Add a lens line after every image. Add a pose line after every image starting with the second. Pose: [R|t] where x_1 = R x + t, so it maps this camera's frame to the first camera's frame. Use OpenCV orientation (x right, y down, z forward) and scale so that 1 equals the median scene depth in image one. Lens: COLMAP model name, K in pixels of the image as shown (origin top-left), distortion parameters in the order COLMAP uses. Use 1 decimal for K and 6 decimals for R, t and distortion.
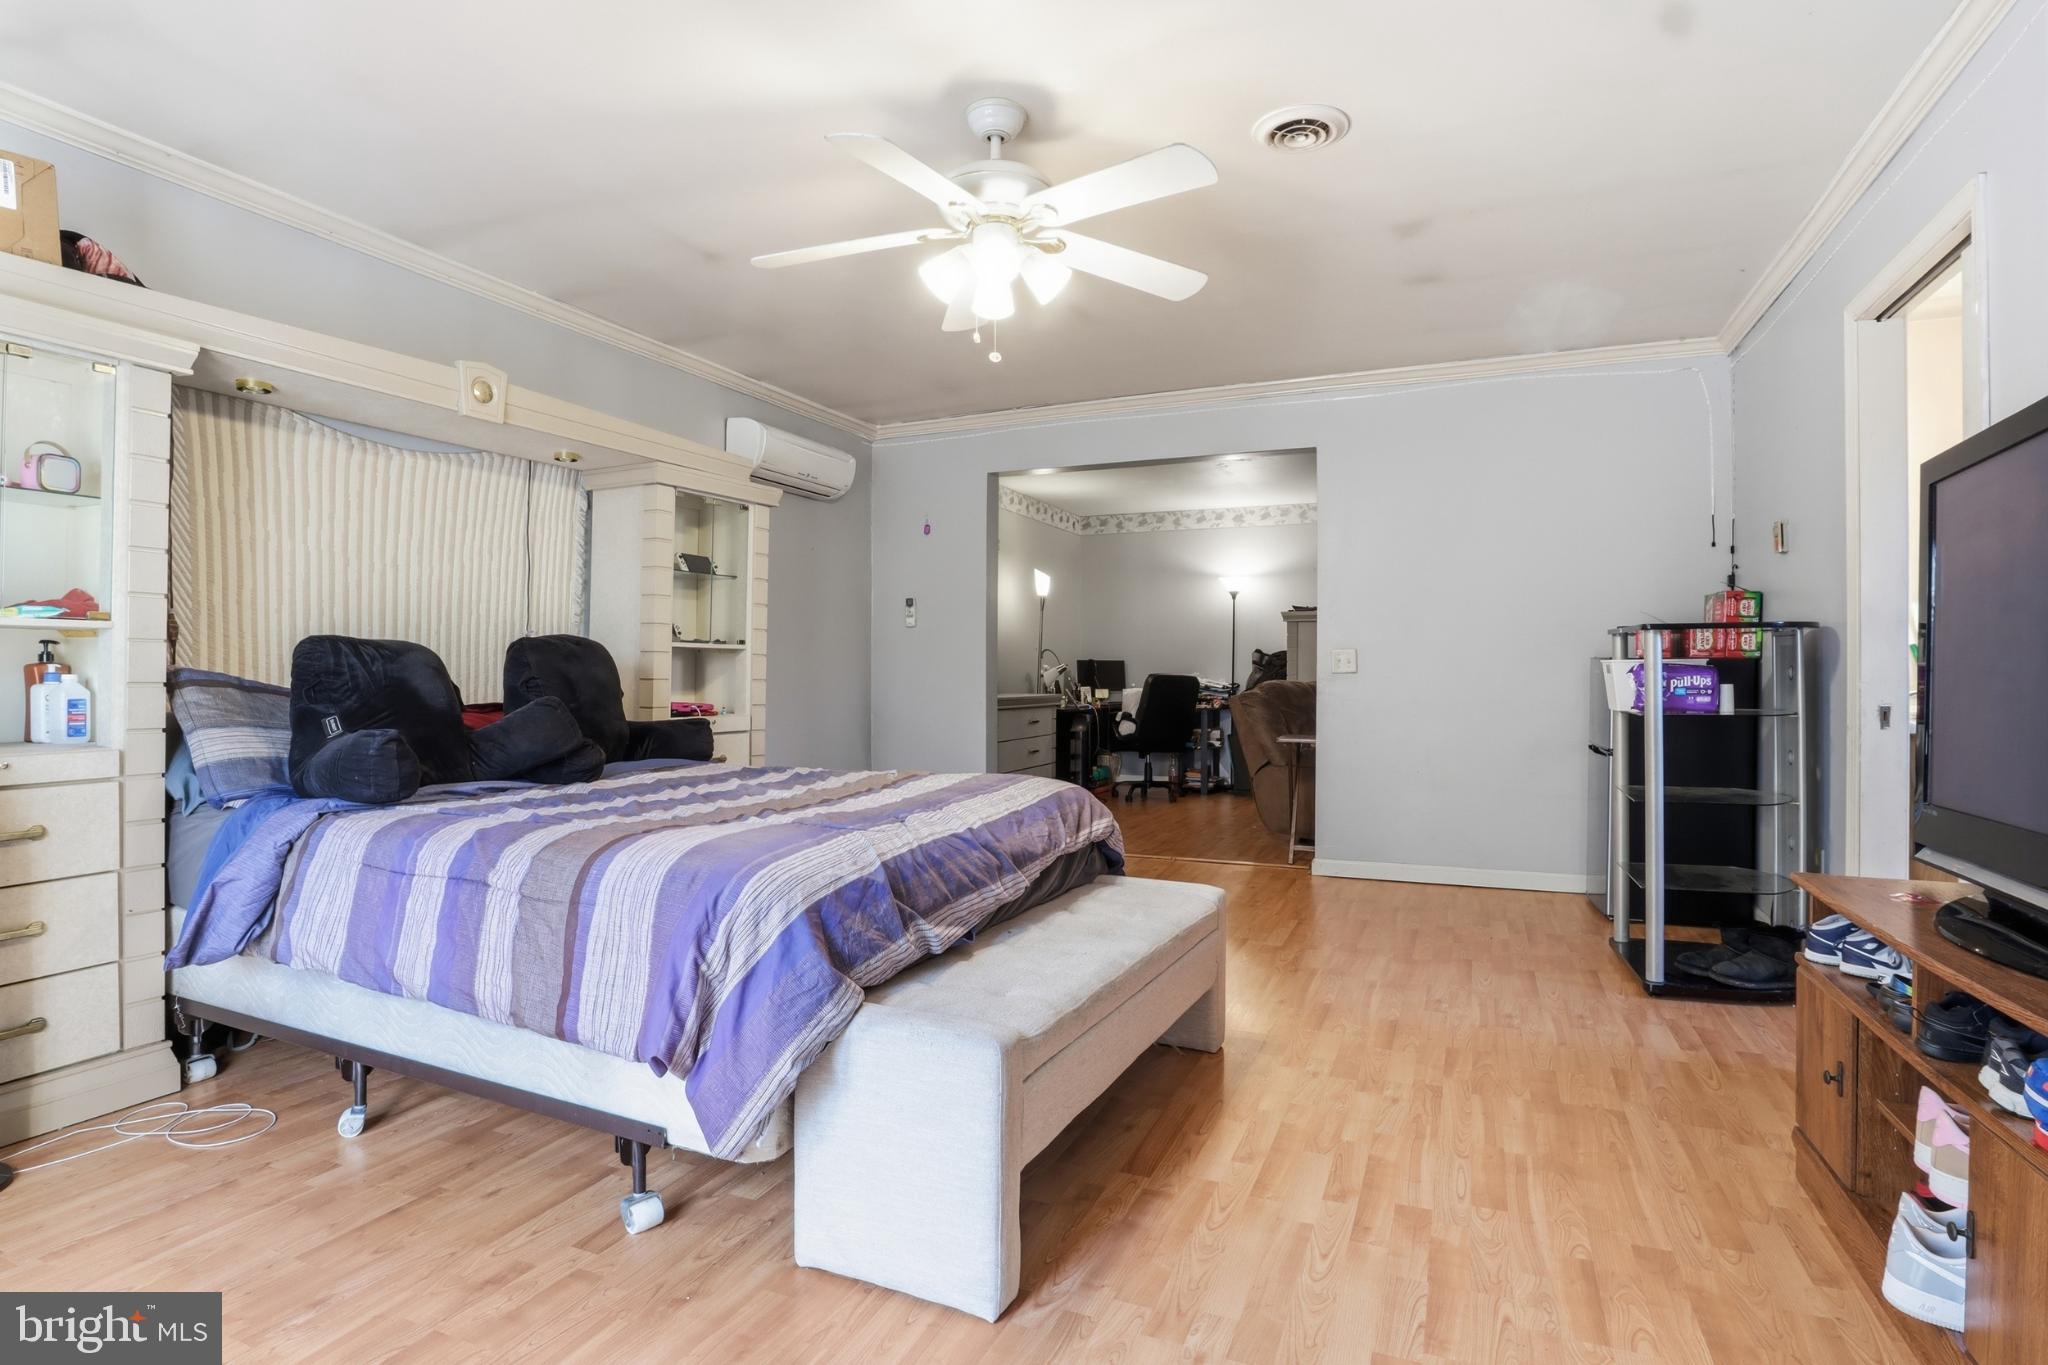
lens RADIAL K [[1060.9, 0, 1009.9], [0, 1060.9, 664.2], [0, 0, 1]] dist [-0.051137, 0.020751]
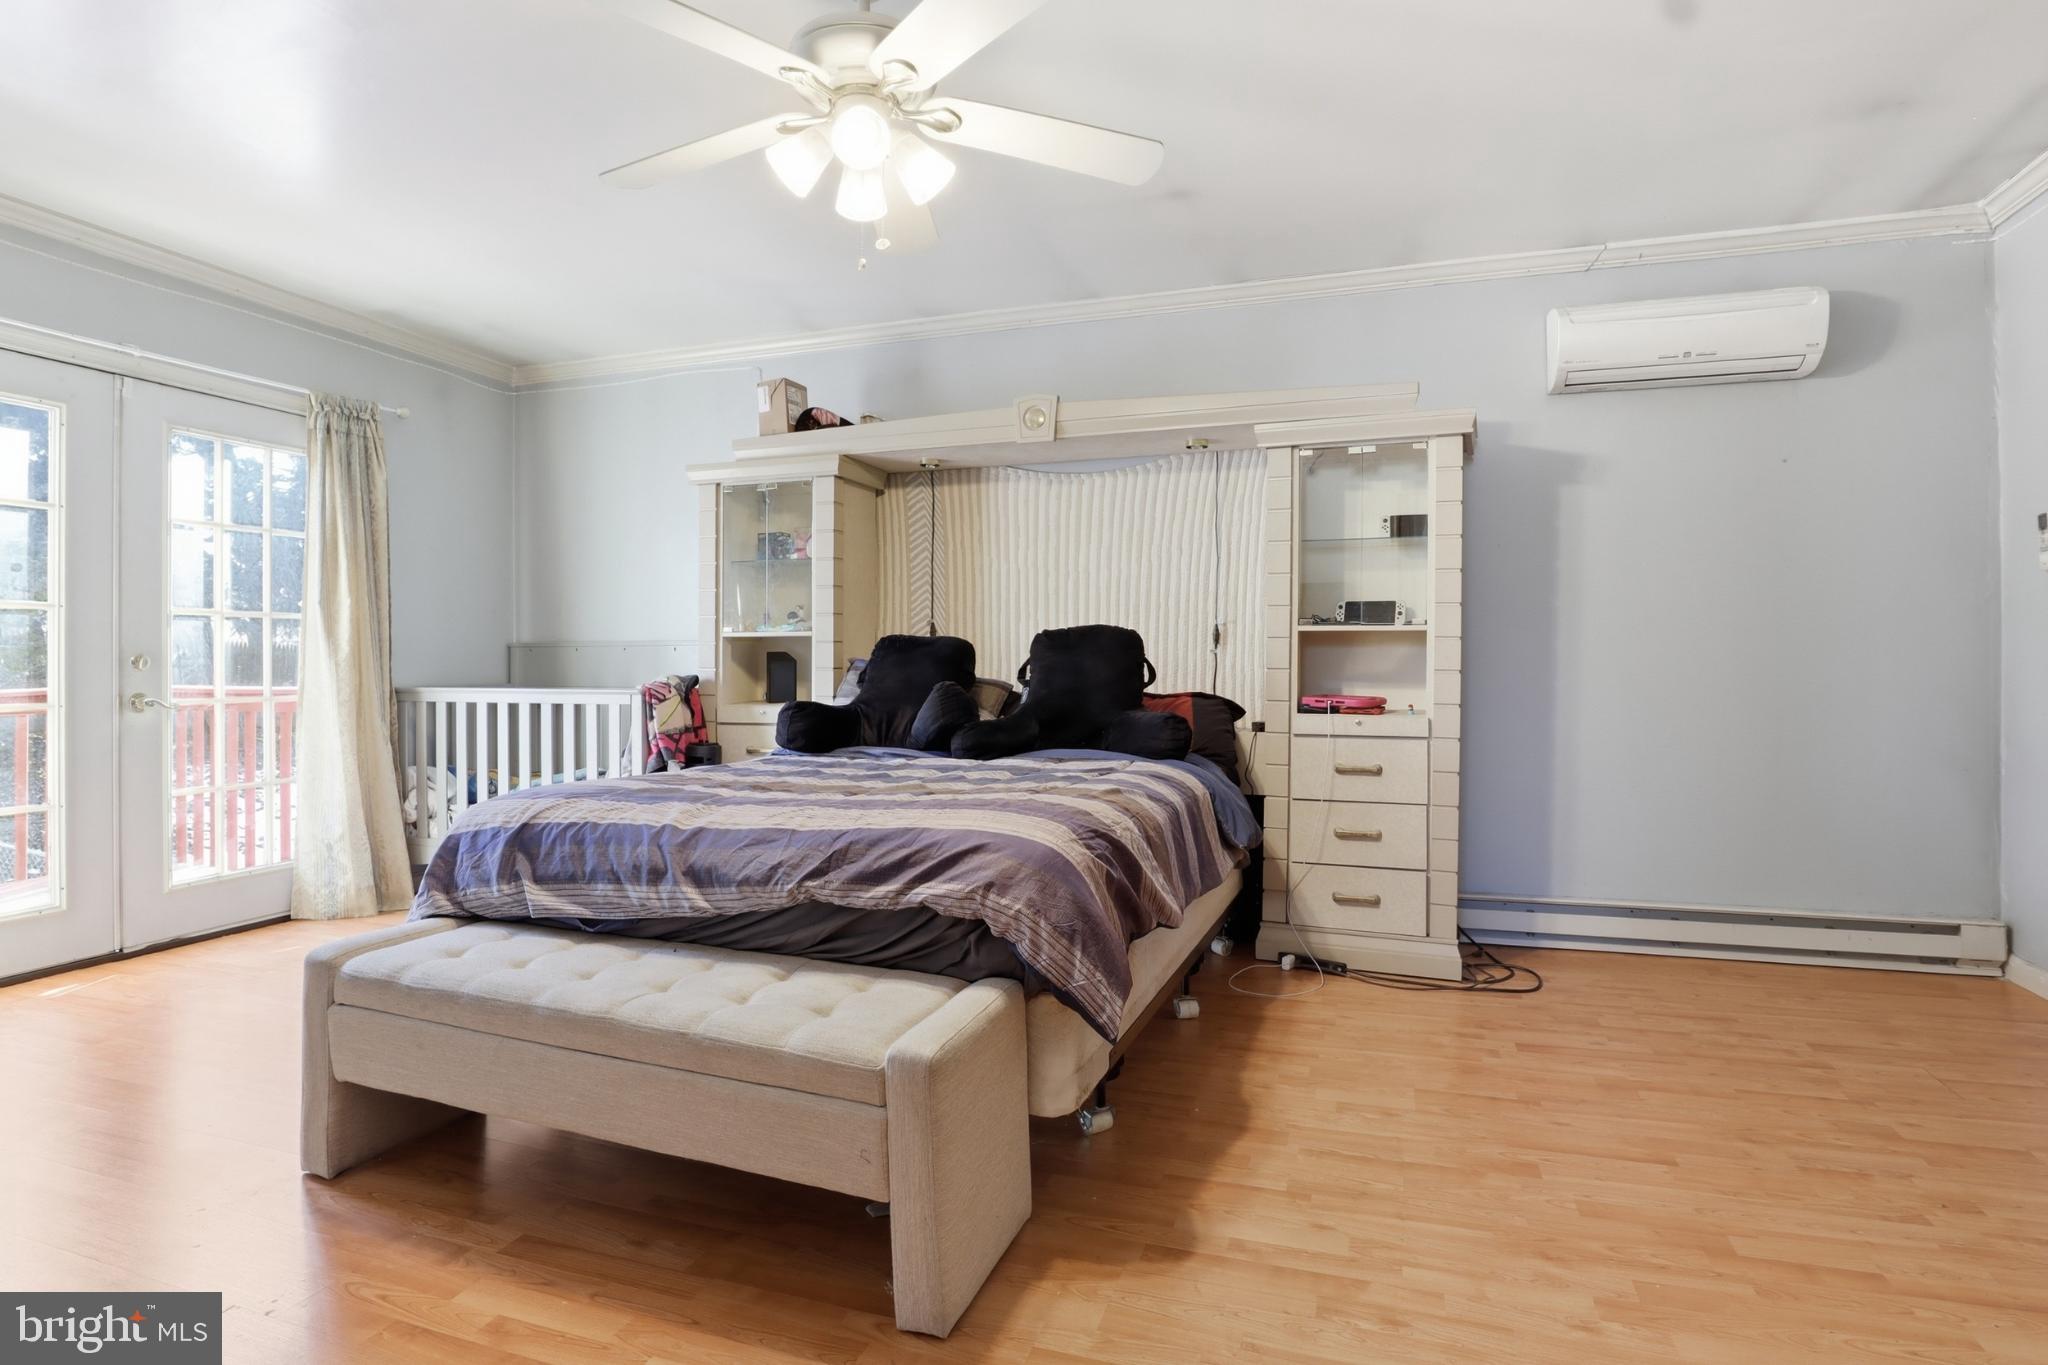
lens RADIAL K [[1060.9, 0, 1009.9], [0, 1060.9, 664.2], [0, 0, 1]] dist [-0.051137, 0.020751]
pose [[0.077322, 0.000984, -0.997006, 0.658724], [0.006570, 0.999977, 0.001497, 0.008530], [0.996985, -0.006666, 0.077313, 0.886820]]
